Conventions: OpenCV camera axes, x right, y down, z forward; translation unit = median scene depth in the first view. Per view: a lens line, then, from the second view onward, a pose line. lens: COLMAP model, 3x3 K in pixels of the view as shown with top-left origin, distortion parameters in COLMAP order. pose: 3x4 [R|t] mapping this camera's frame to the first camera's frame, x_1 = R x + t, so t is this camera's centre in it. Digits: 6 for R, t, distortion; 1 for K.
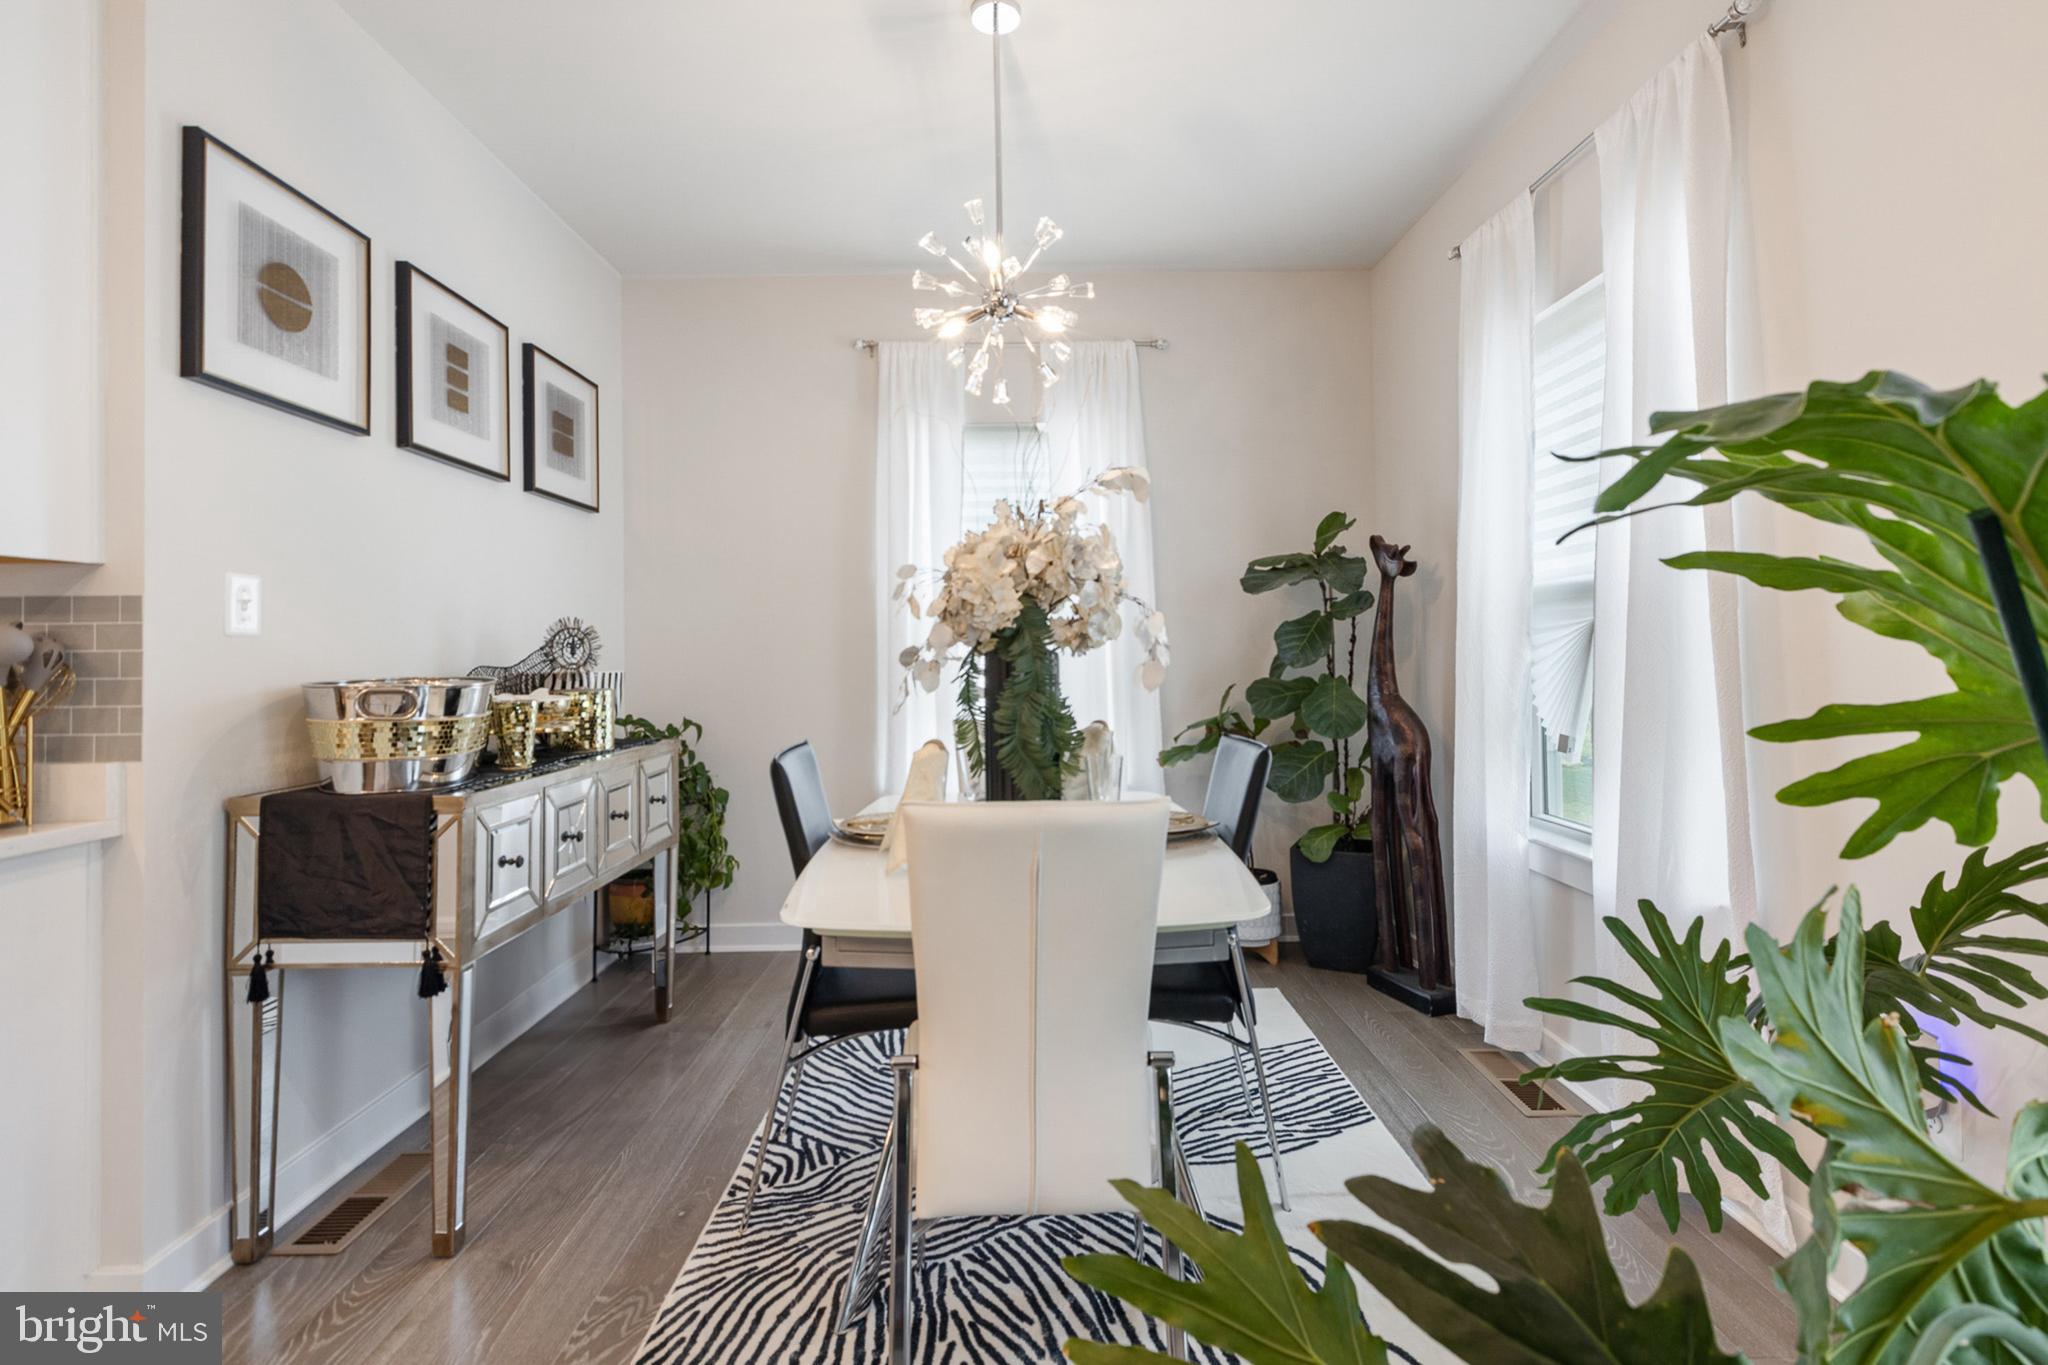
lens RADIAL K [[920.2, 0, 1016.4], [0, 920.2, 641.0], [0, 0, 1]] dist [-0.003689, -0.000004]
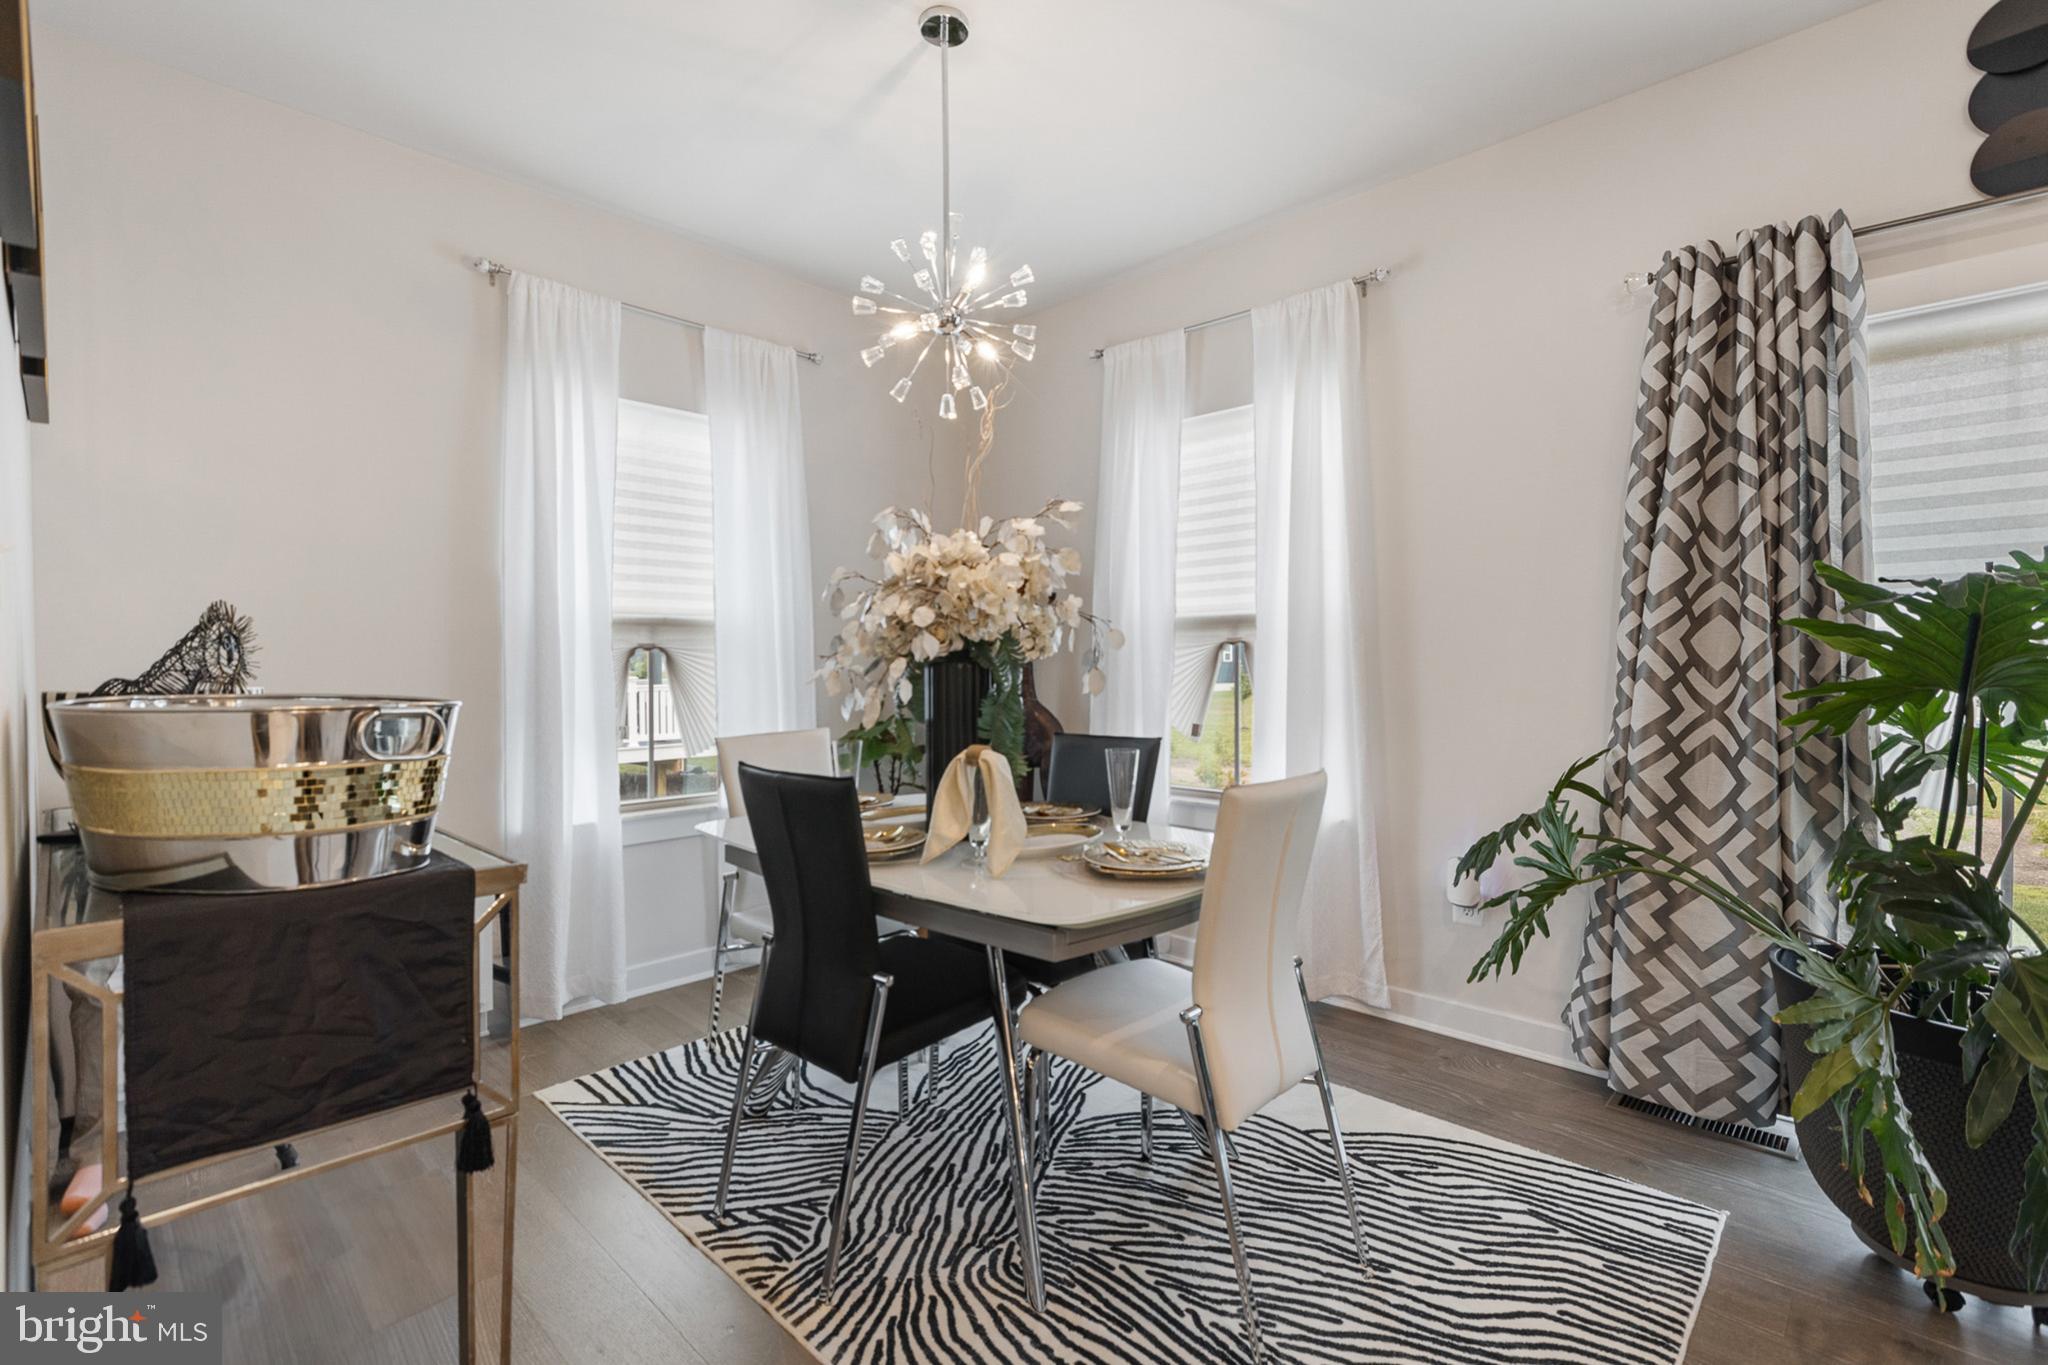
lens RADIAL K [[920.2, 0, 1014.1], [0, 920.2, 684.2], [0, 0, 1]] dist [-0.003689, -0.000004]
pose [[0.708016, -0.006461, 0.706167, -0.647606], [-0.013835, 0.999639, 0.023017, 0.010807], [-0.706061, -0.026066, 0.707672, 0.203422]]
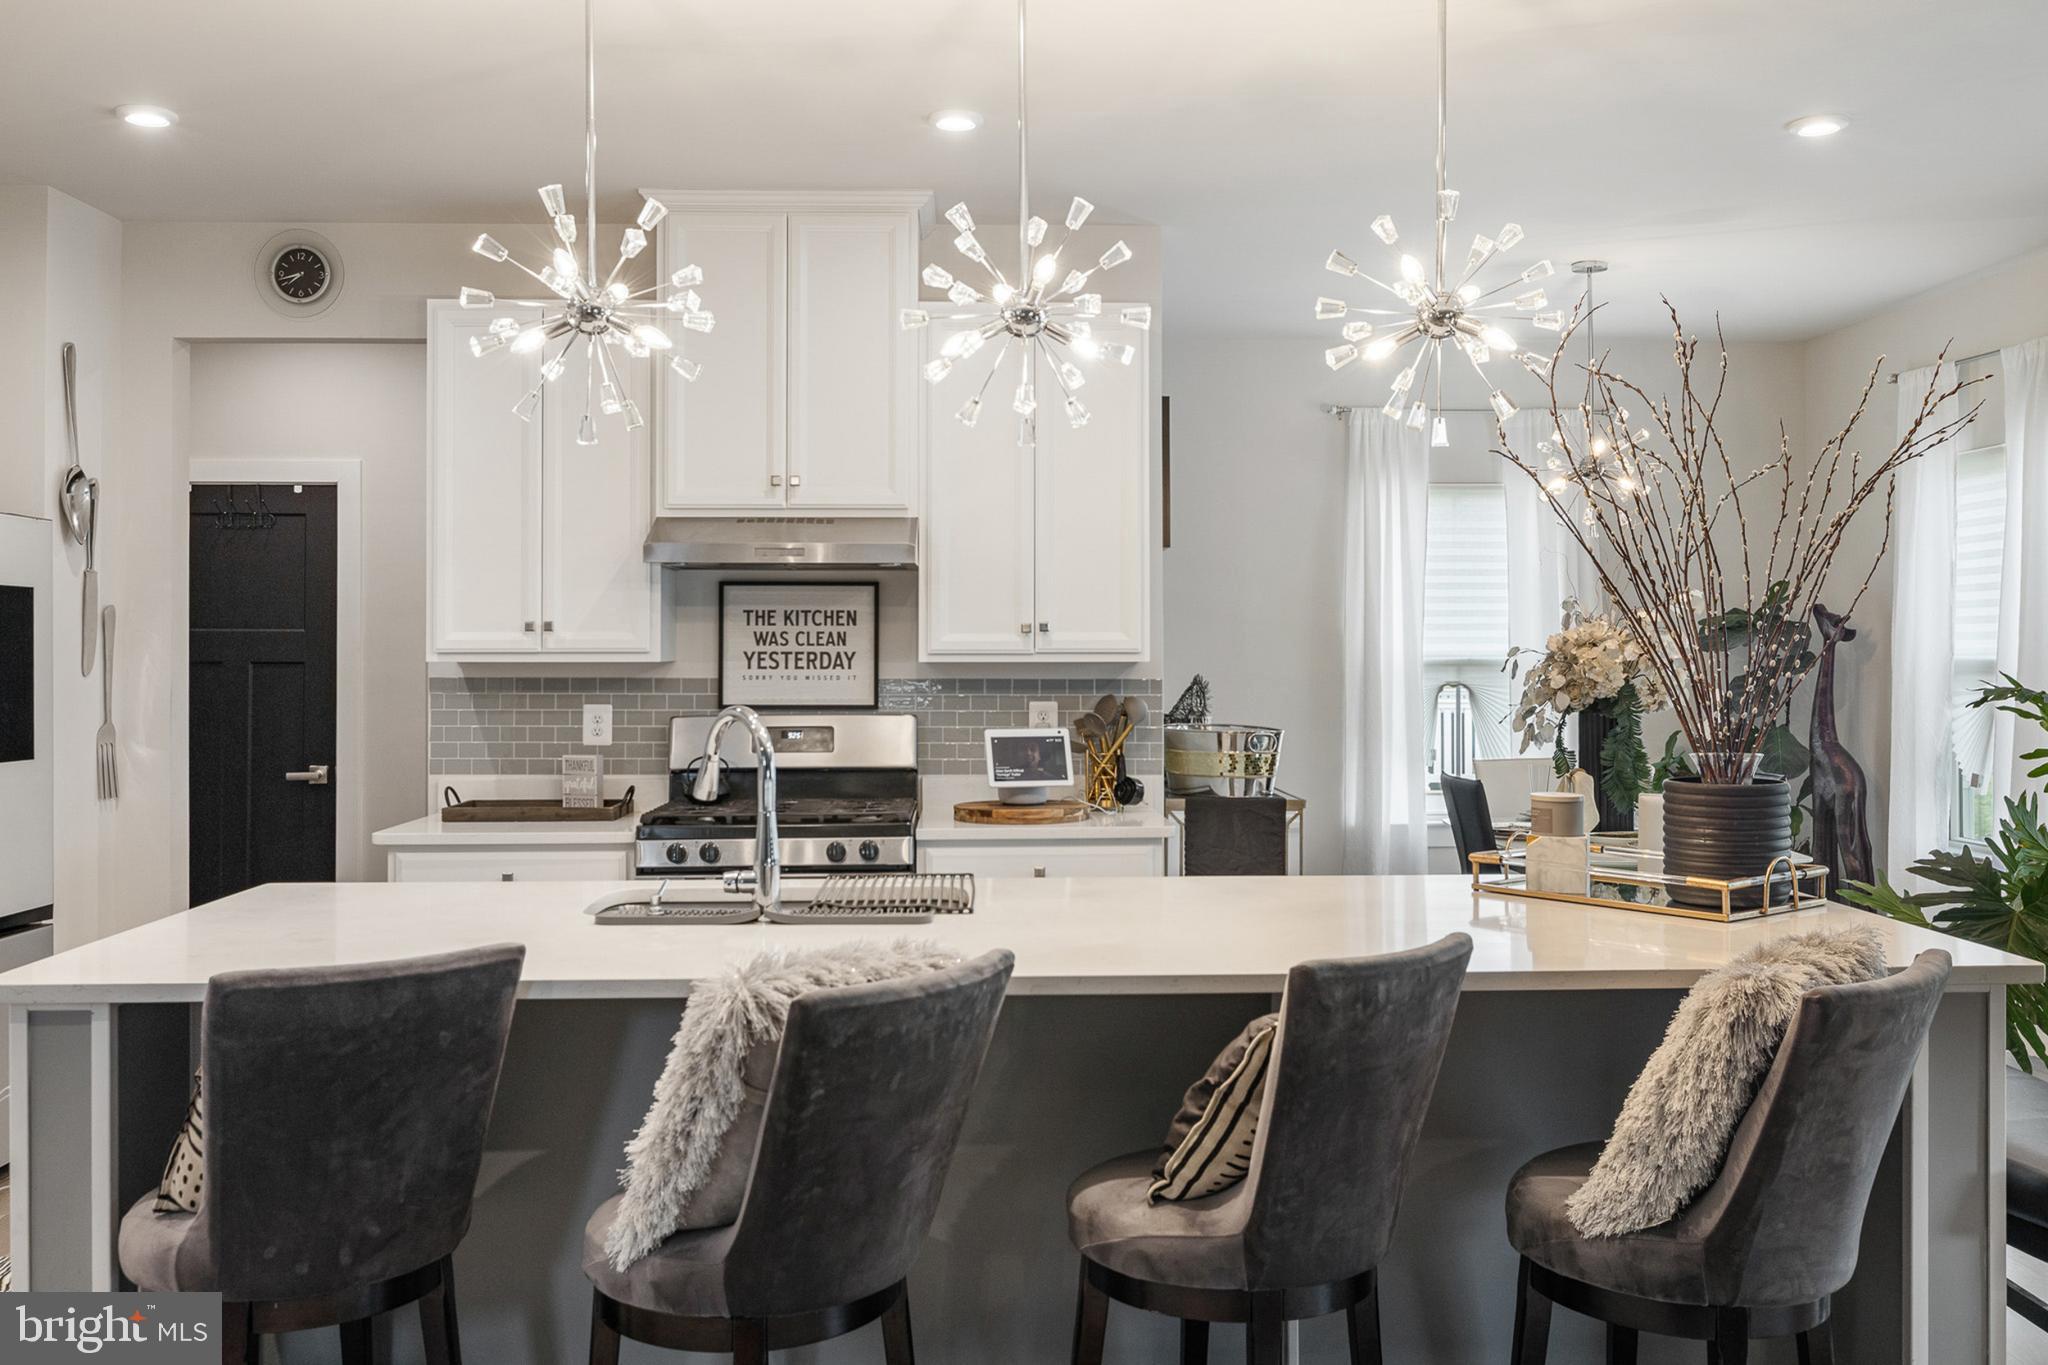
lens RADIAL K [[1746.4, 0, 1017.5], [0, 1746.4, 641.9], [0, 0, 1]] dist [-0.010936, 0.022478]
pose [[0.999736, 0.010807, 0.020257, -0.923910], [-0.010943, 0.999918, 0.006621, -0.099293], [-0.020183, -0.006841, 0.999773, -1.638433]]
